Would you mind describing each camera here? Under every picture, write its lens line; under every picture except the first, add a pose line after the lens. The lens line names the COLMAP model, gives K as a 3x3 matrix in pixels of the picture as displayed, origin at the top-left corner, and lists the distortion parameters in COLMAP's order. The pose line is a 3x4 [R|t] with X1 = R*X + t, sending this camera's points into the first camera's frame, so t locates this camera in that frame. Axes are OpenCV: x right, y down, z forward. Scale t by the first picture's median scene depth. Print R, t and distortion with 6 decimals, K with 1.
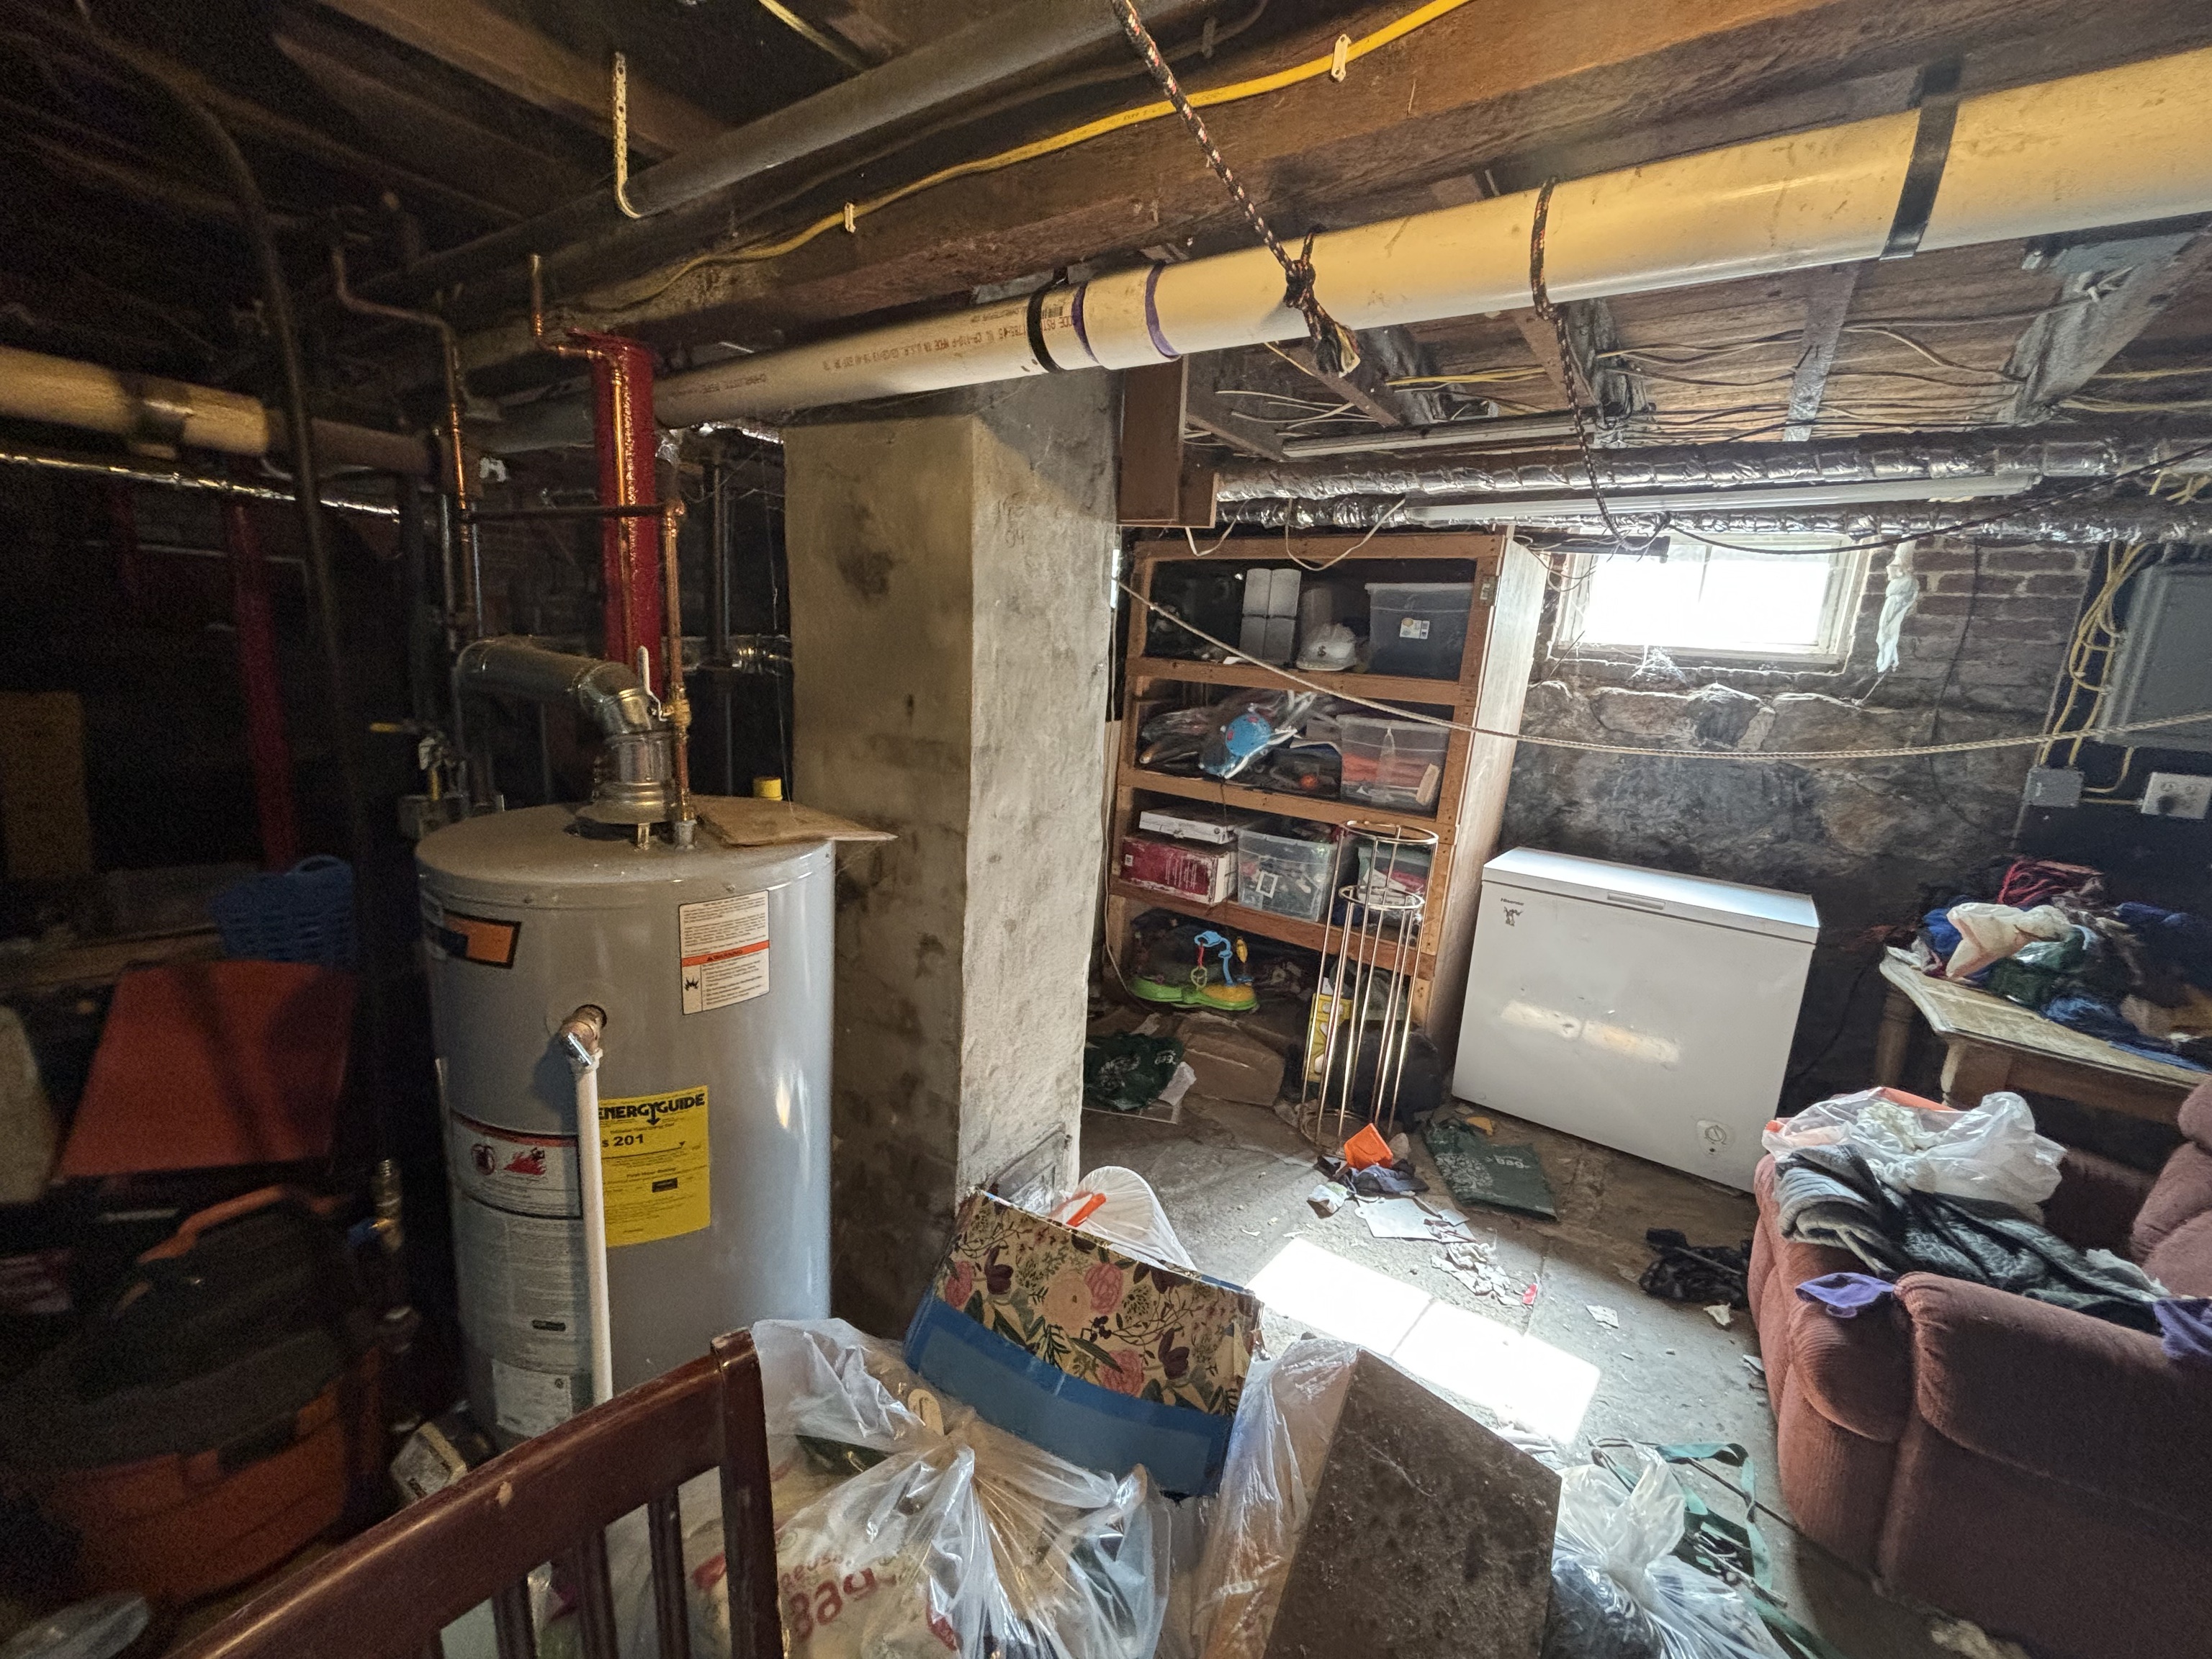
lens RADIAL K [[900.0, 0, 1098.1], [0, 900.0, 826.8], [0, 0, 1]] dist [0.003659, -0.000334]
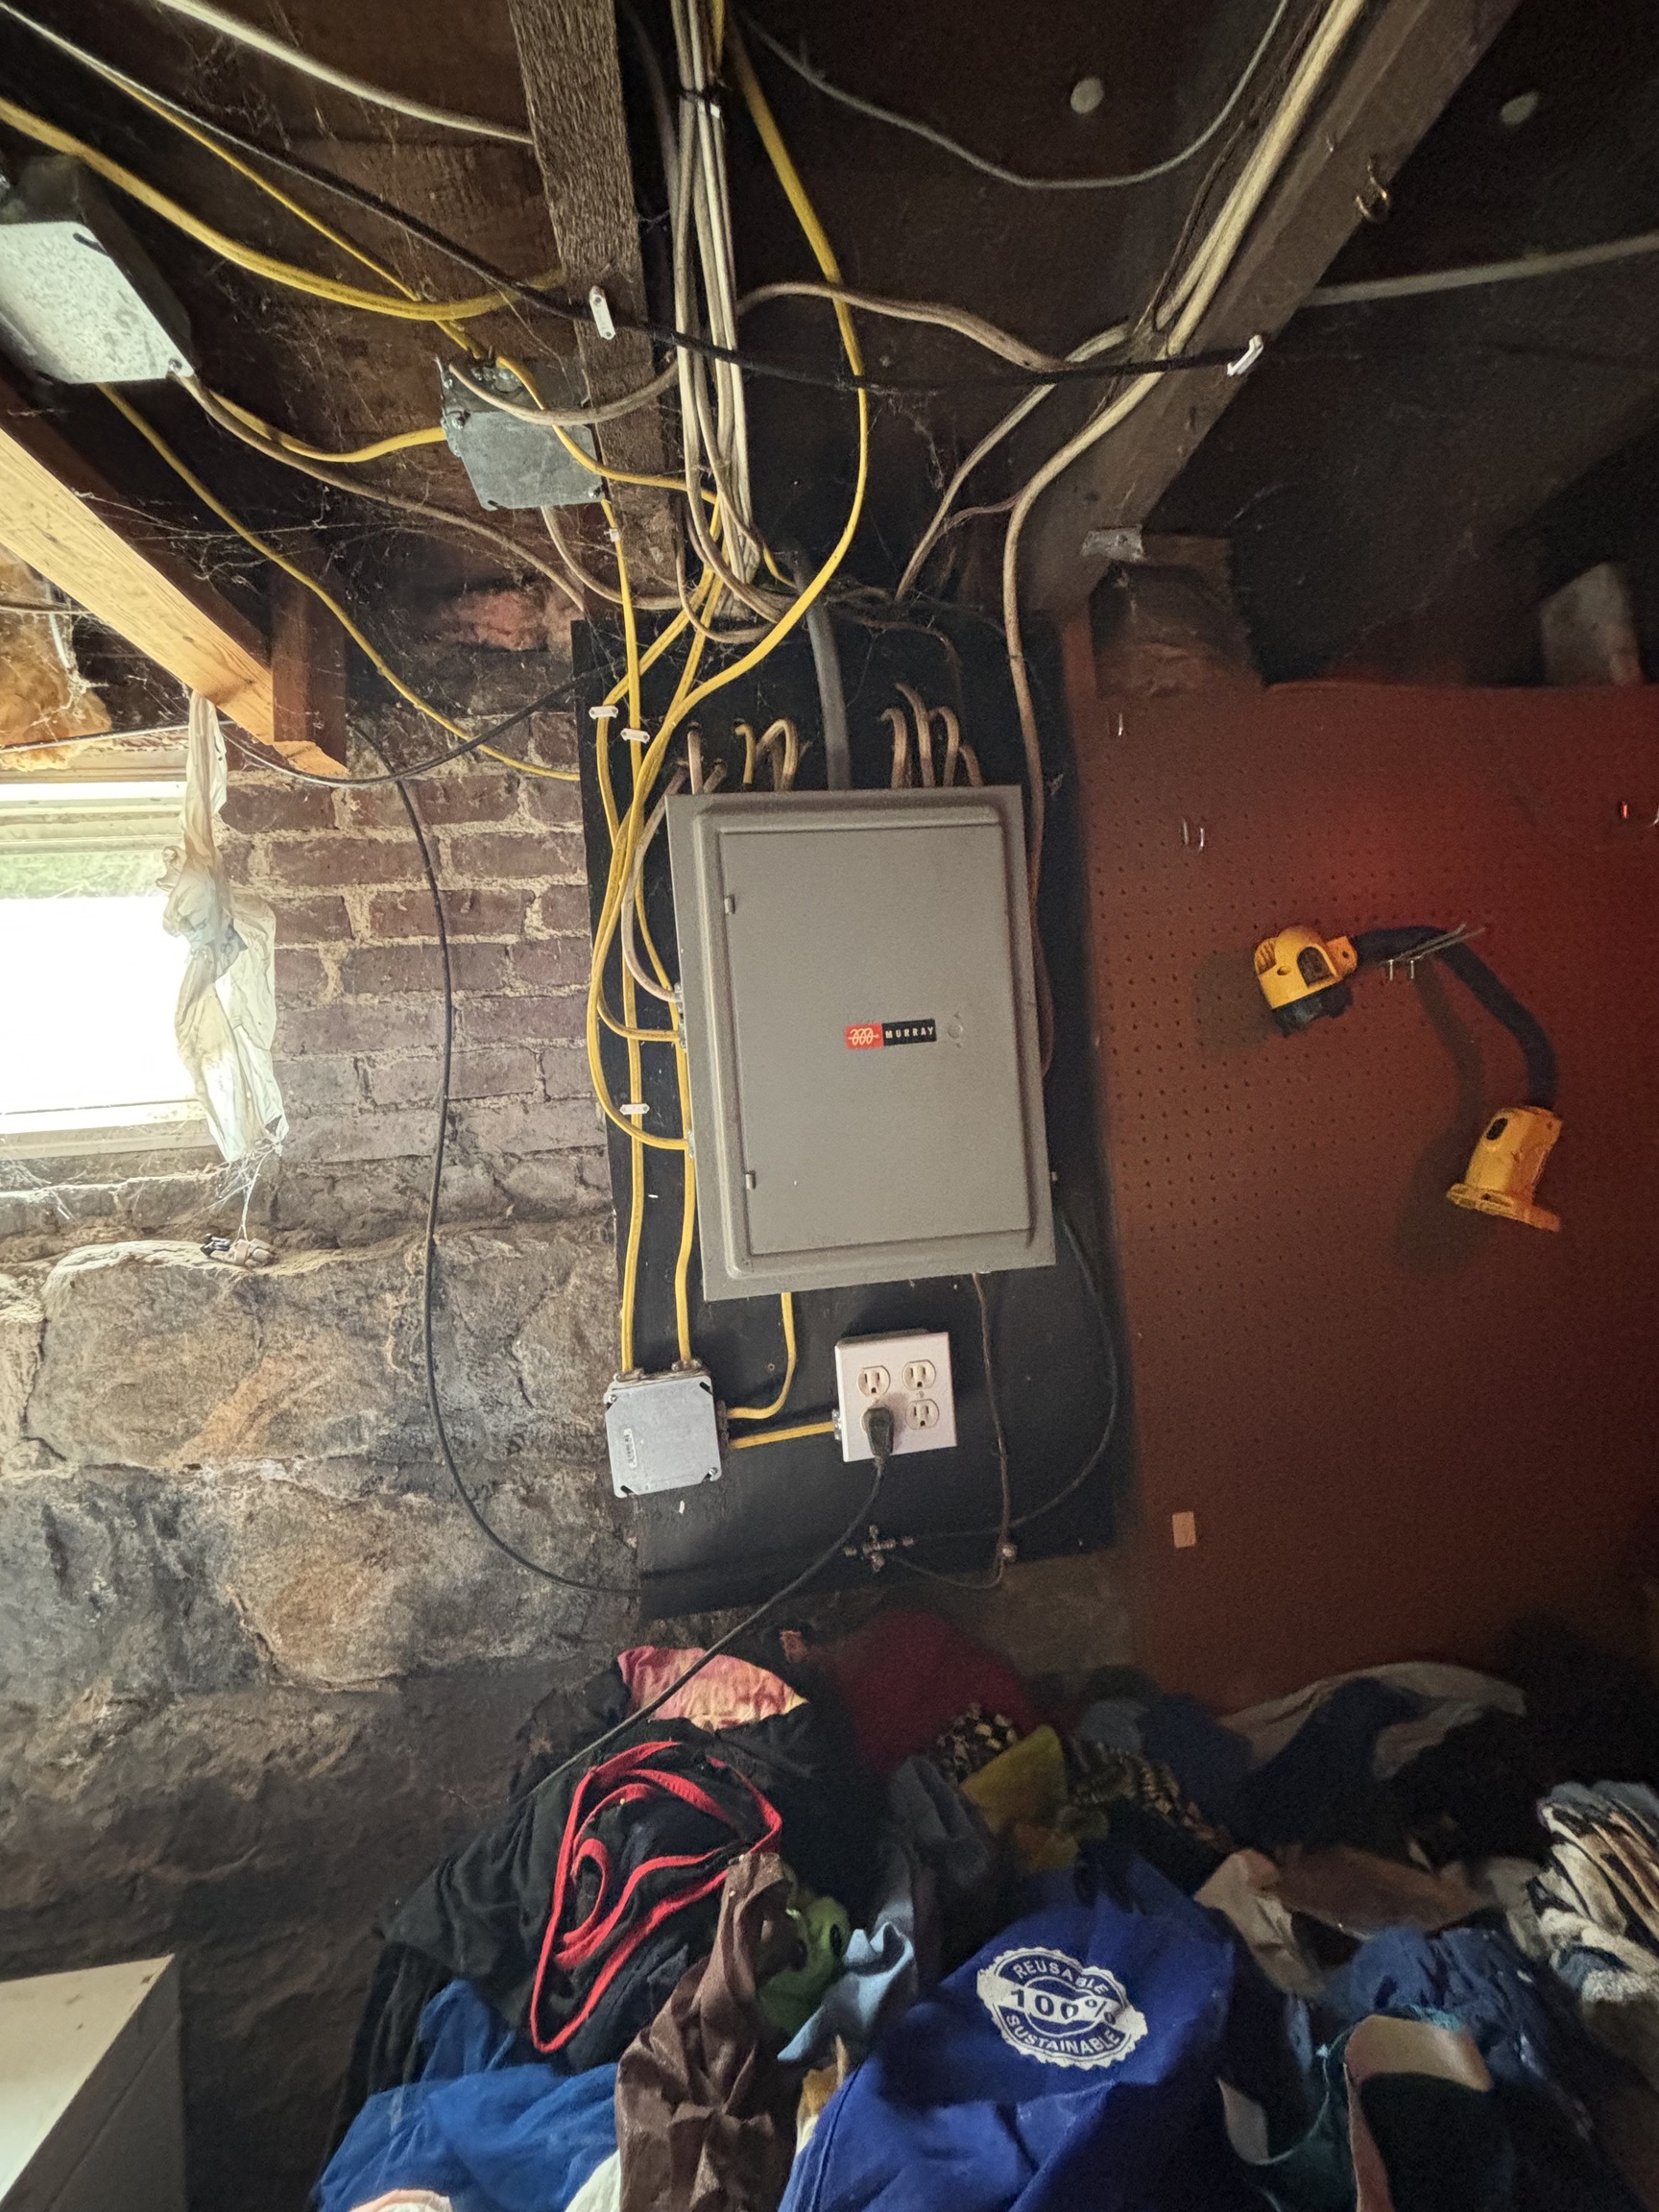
lens RADIAL K [[900.0, 0, 838.7], [0, 900.0, 1101.1], [0, 0, 1]] dist [0.003659, -0.000334]
pose [[0.734124, -0.107615, 0.670433, 0.810120], [0.256115, 0.958317, -0.126622, -0.093903], [-0.628861, 0.264664, 0.731086, 0.613110]]
